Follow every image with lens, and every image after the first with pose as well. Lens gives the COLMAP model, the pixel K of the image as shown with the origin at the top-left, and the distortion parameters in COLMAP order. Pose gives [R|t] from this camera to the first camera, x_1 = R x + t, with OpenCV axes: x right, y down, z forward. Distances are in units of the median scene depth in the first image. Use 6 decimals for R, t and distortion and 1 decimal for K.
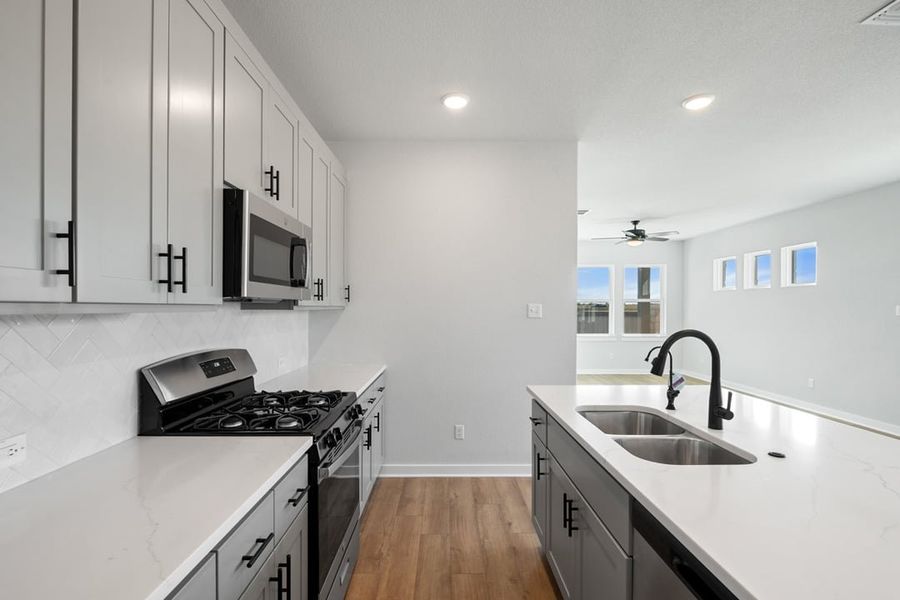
lens RADIAL K [[410.9, 0, 446.9], [0, 410.9, 309.8], [0, 0, 1]] dist [0.000458, -0.003596]
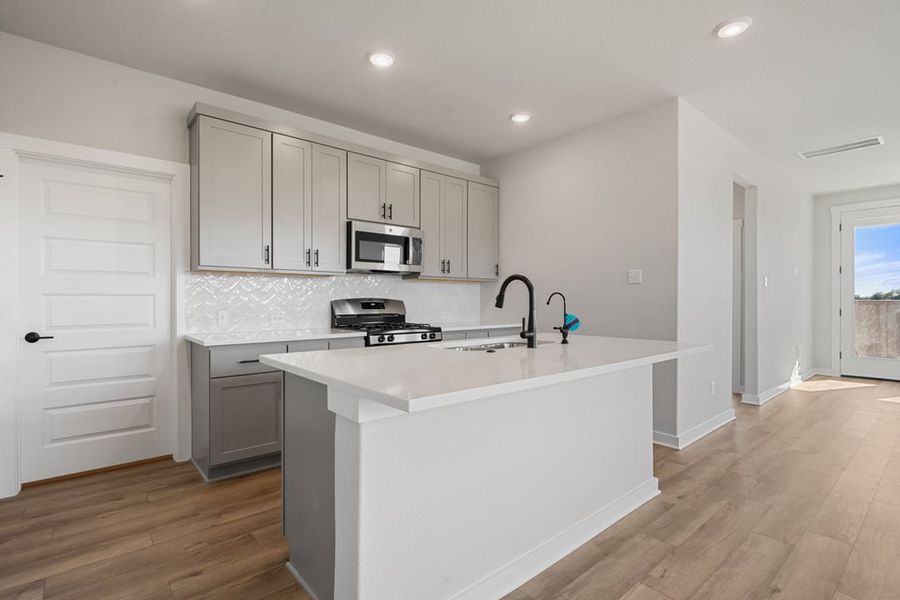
lens RADIAL K [[426.3, 0, 450.0], [0, 426.3, 302.9], [0, 0, 1]] dist [0.003257, -0.003210]
pose [[0.643093, 0.002260, -0.765784, 0.997459], [-0.002183, 0.999997, 0.001118, 0.092209], [0.765785, 0.000952, 0.643096, -0.051831]]
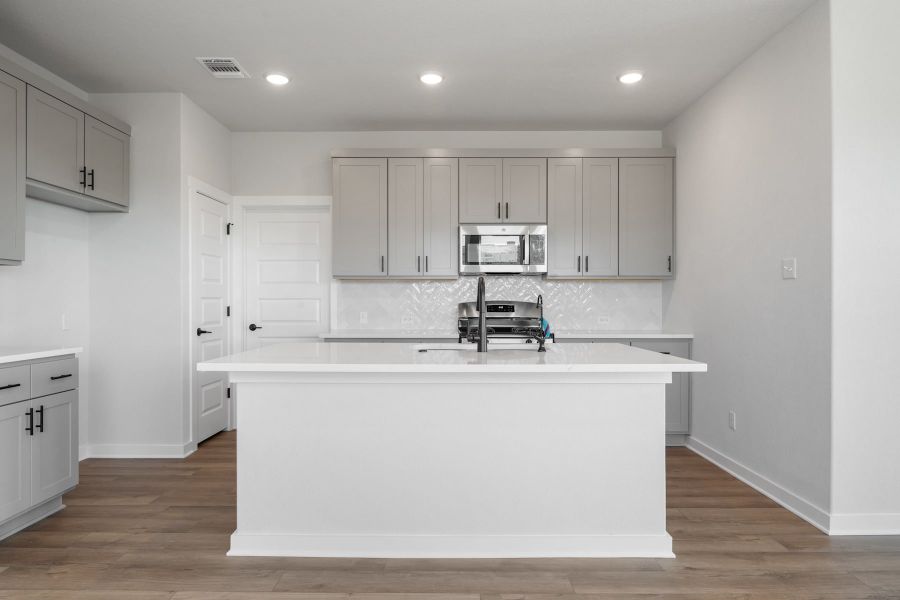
lens RADIAL K [[529.3, 0, 454.7], [0, 529.3, 303.1], [0, 0, 1]] dist [0.000756, -0.007509]
pose [[-0.003522, -0.001421, -0.999993, 1.505466], [-0.005451, 0.999984, -0.001401, 0.089111], [0.999979, 0.005446, -0.003529, 0.597856]]
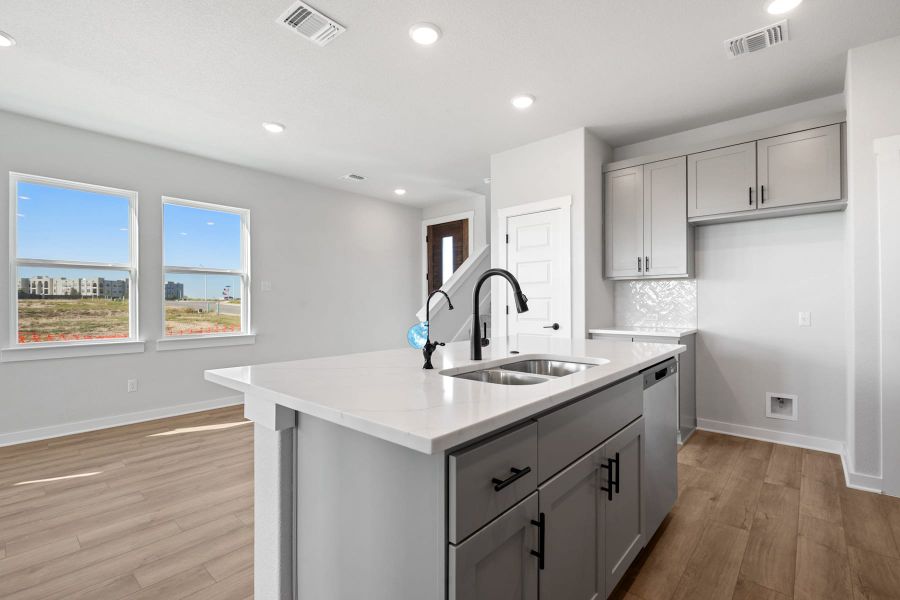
lens RADIAL K [[410.9, 0, 451.4], [0, 410.9, 302.6], [0, 0, 1]] dist [0.000458, -0.003596]
pose [[-0.744843, 0.002508, 0.667235, -0.014701], [0.006088, 0.999977, 0.003037, 0.085694], [-0.667212, 0.006325, -0.744841, 1.202300]]
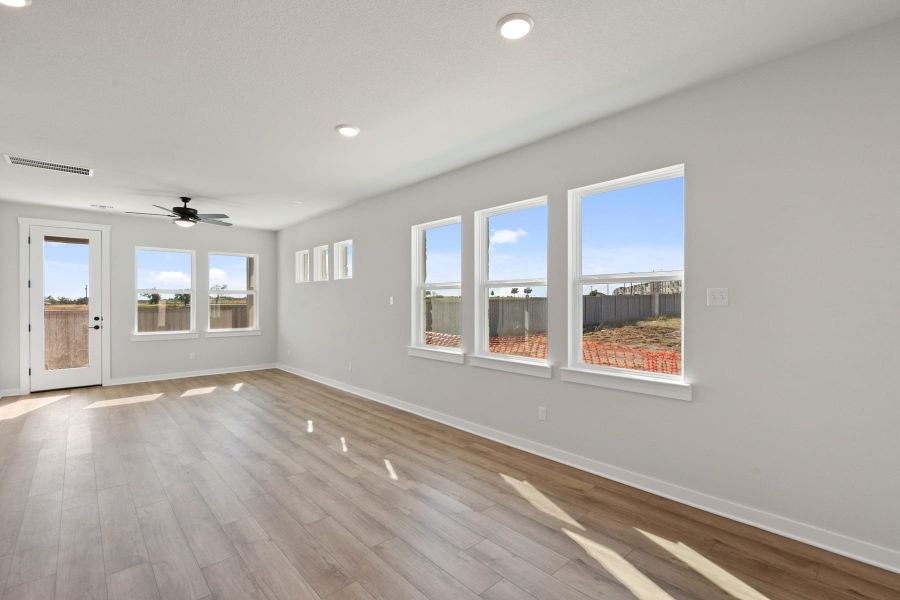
lens RADIAL K [[410.9, 0, 442.7], [0, 410.9, 304.1], [0, 0, 1]] dist [0.000458, -0.003596]
pose [[0.750564, -0.005567, 0.660774, 0.770783], [0.006620, 0.999978, 0.000906, 0.023113], [-0.660765, 0.003694, 0.750584, 0.014011]]
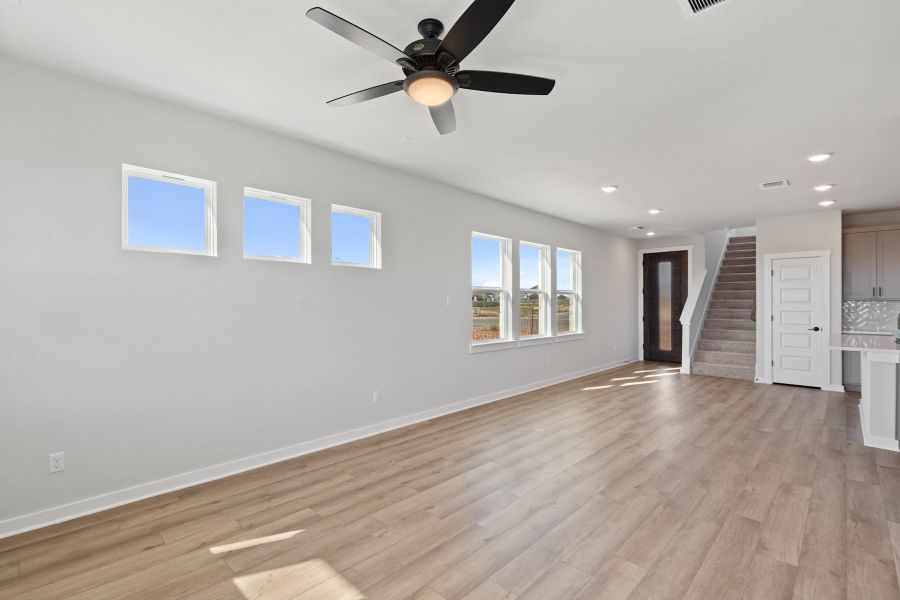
lens RADIAL K [[410.9, 0, 447.8], [0, 410.9, 302.9], [0, 0, 1]] dist [0.000458, -0.003596]
pose [[-0.717063, -0.003875, 0.696997, 0.592931], [0.001876, 0.999970, 0.007489, -0.000681], [-0.697005, 0.006678, -0.717035, 3.175030]]
